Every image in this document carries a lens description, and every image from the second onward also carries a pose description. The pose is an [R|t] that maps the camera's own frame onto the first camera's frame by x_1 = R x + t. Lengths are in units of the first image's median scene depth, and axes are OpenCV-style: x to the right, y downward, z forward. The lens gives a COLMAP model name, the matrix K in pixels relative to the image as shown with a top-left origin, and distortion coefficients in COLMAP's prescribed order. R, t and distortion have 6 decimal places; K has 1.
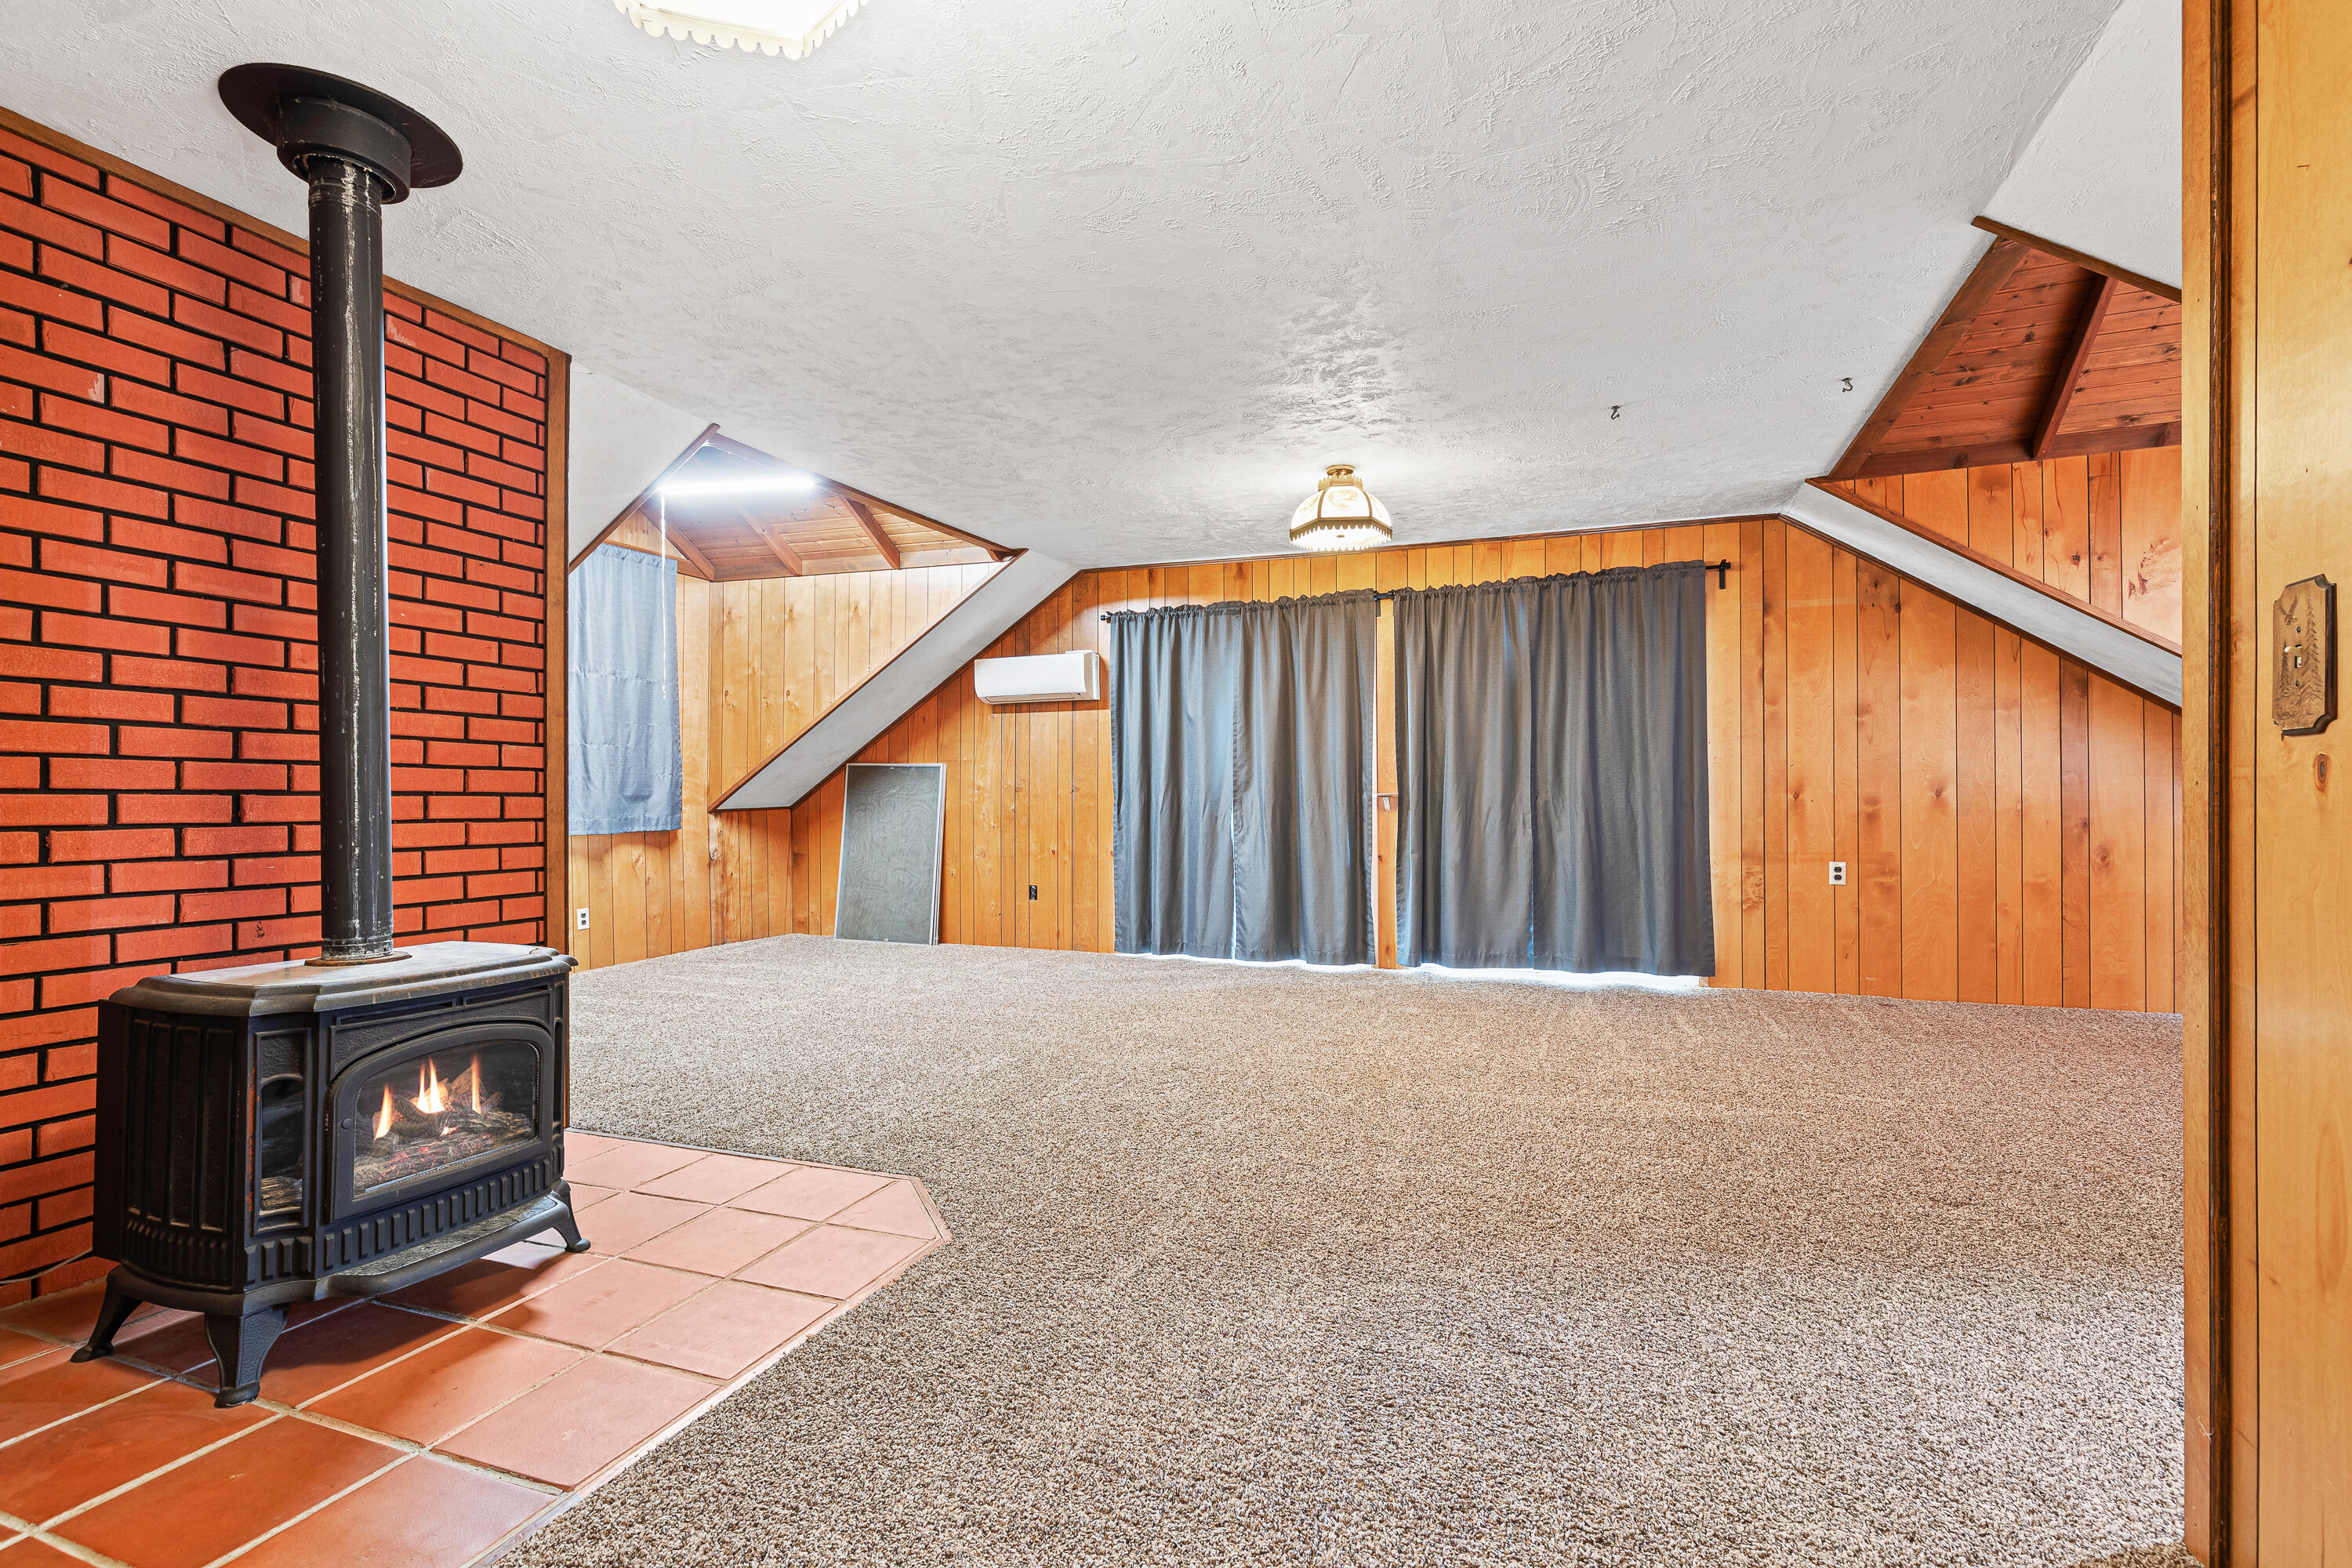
lens RADIAL K [[1074.2, 0, 1176.0], [0, 1074.2, 784.0], [0, 0, 1]] dist [0.000150, -0.000119]
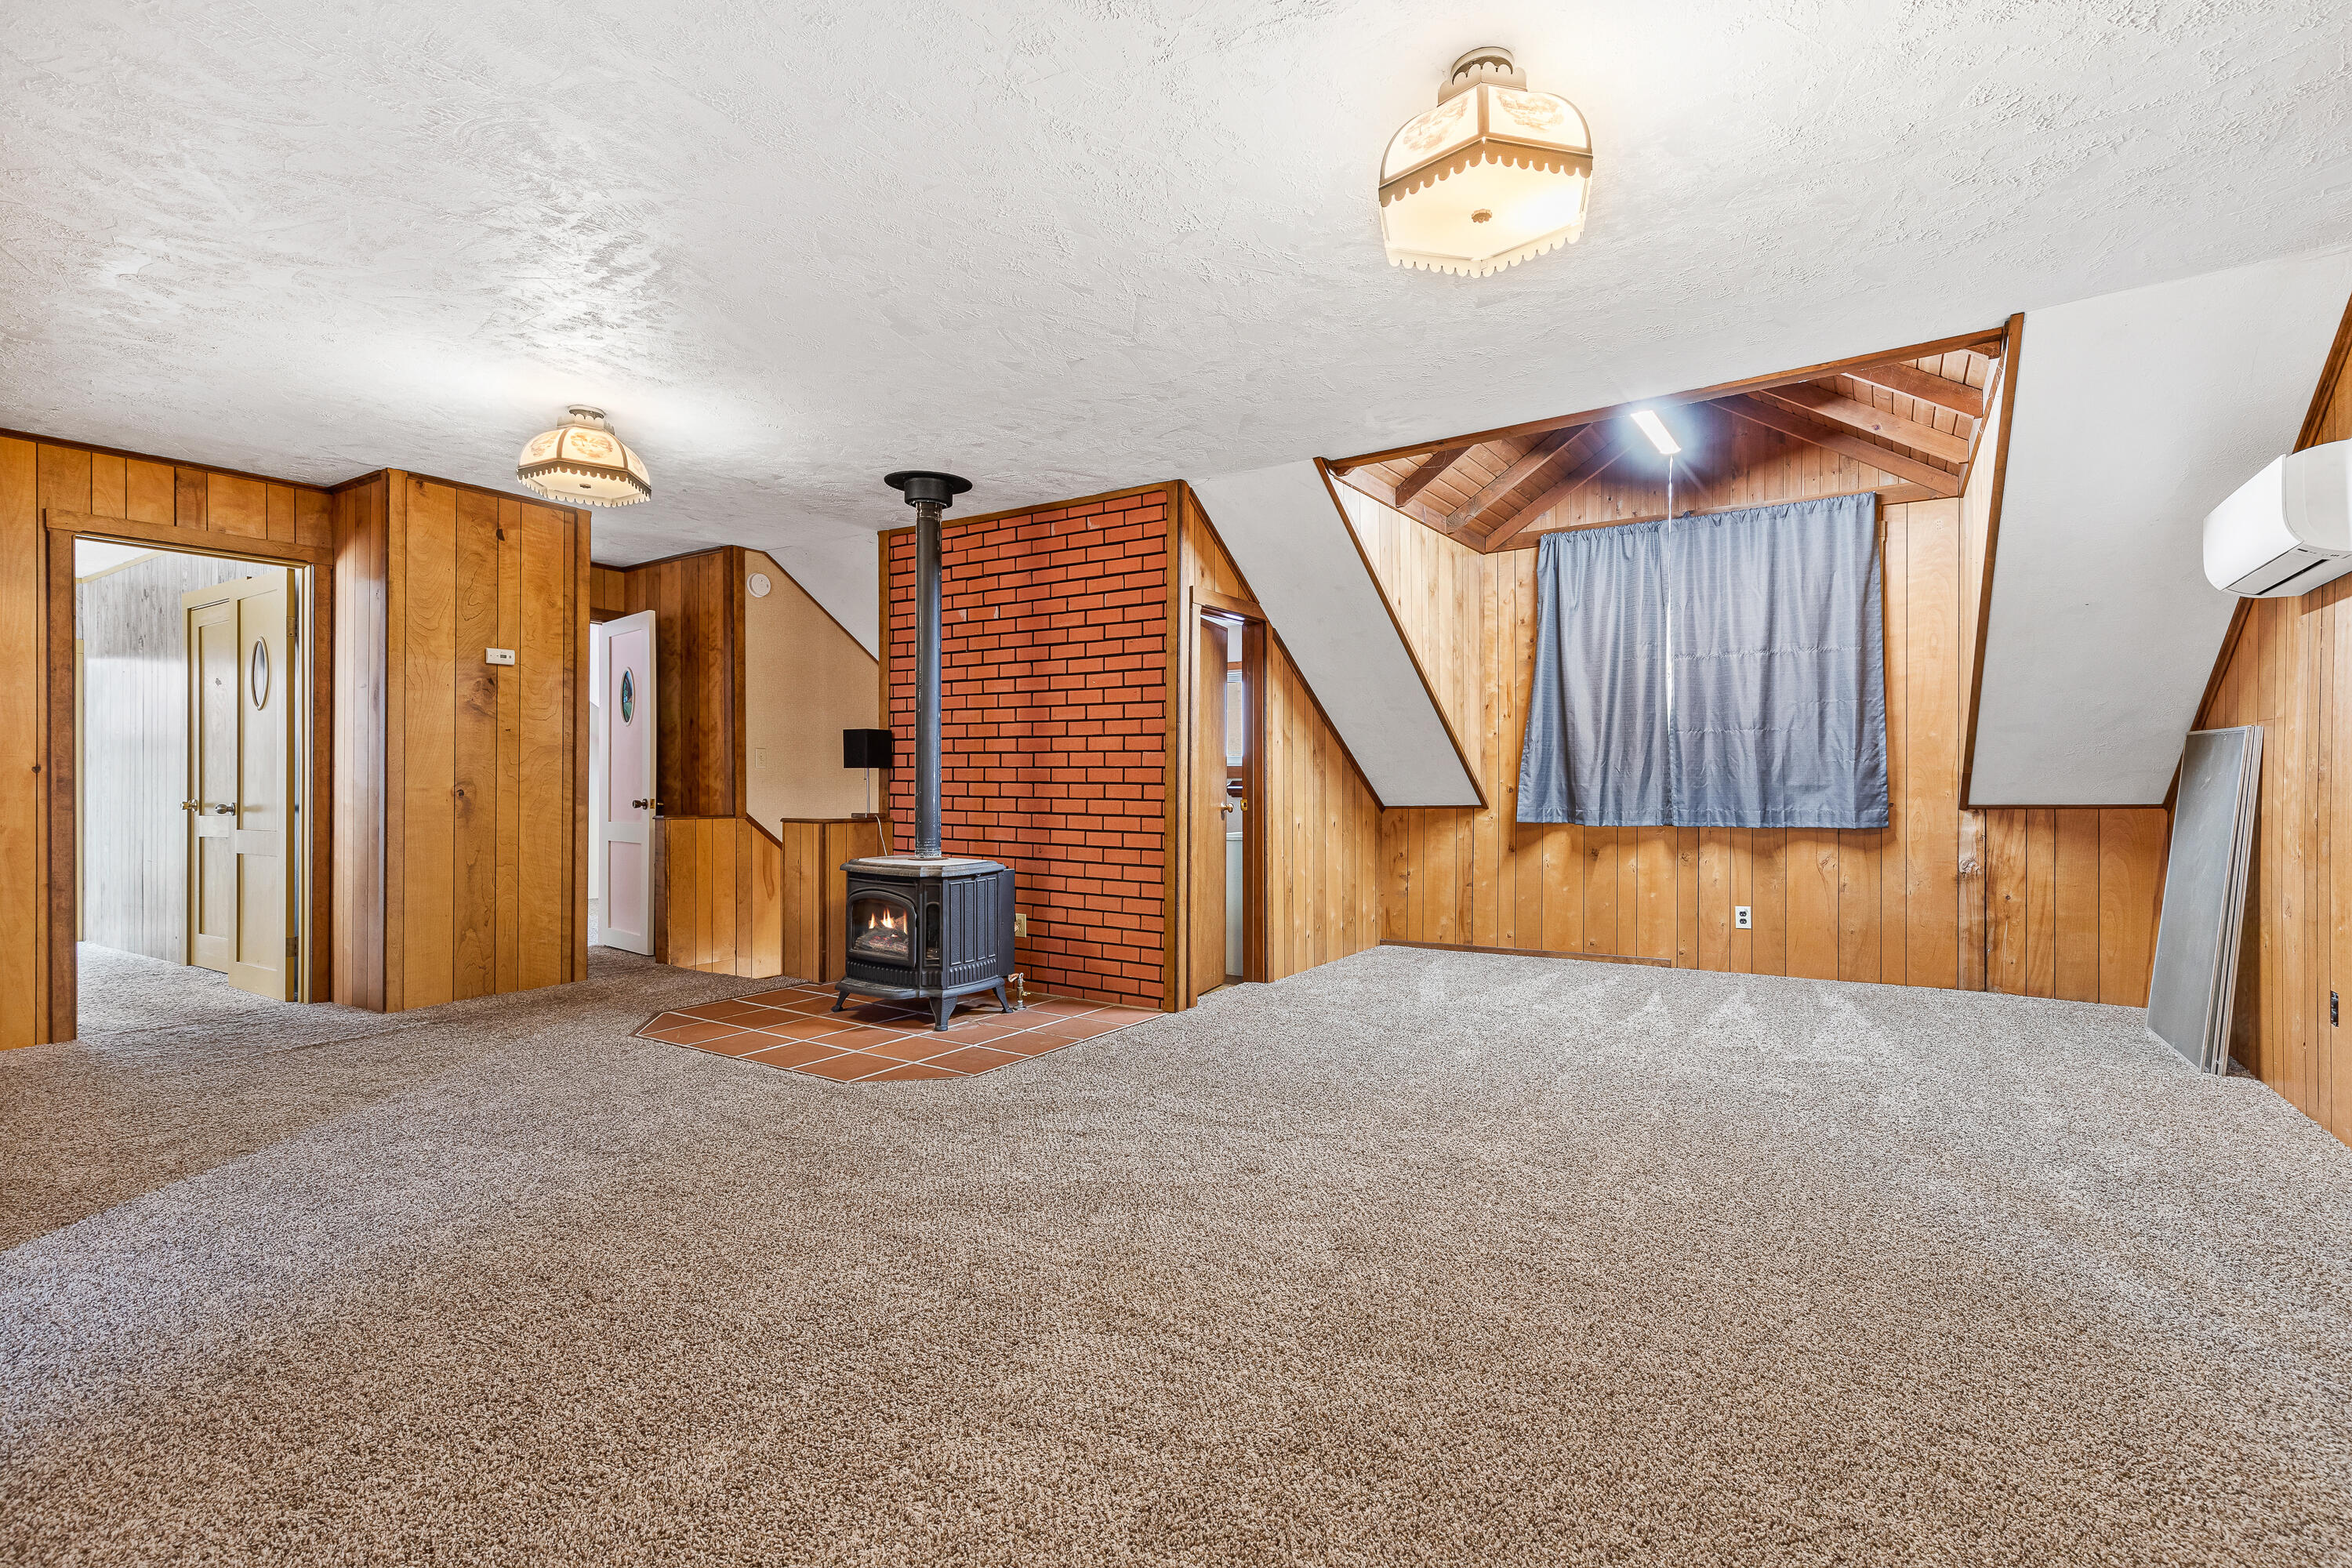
lens RADIAL K [[1074.2, 0, 1176.0], [0, 1074.2, 784.0], [0, 0, 1]] dist [0.000150, -0.000119]
pose [[-0.224414, 0.003141, -0.974489, 0.912777], [0.008559, 0.999963, 0.001252, 0.008735], [0.974456, -0.008060, -0.224433, 1.424456]]
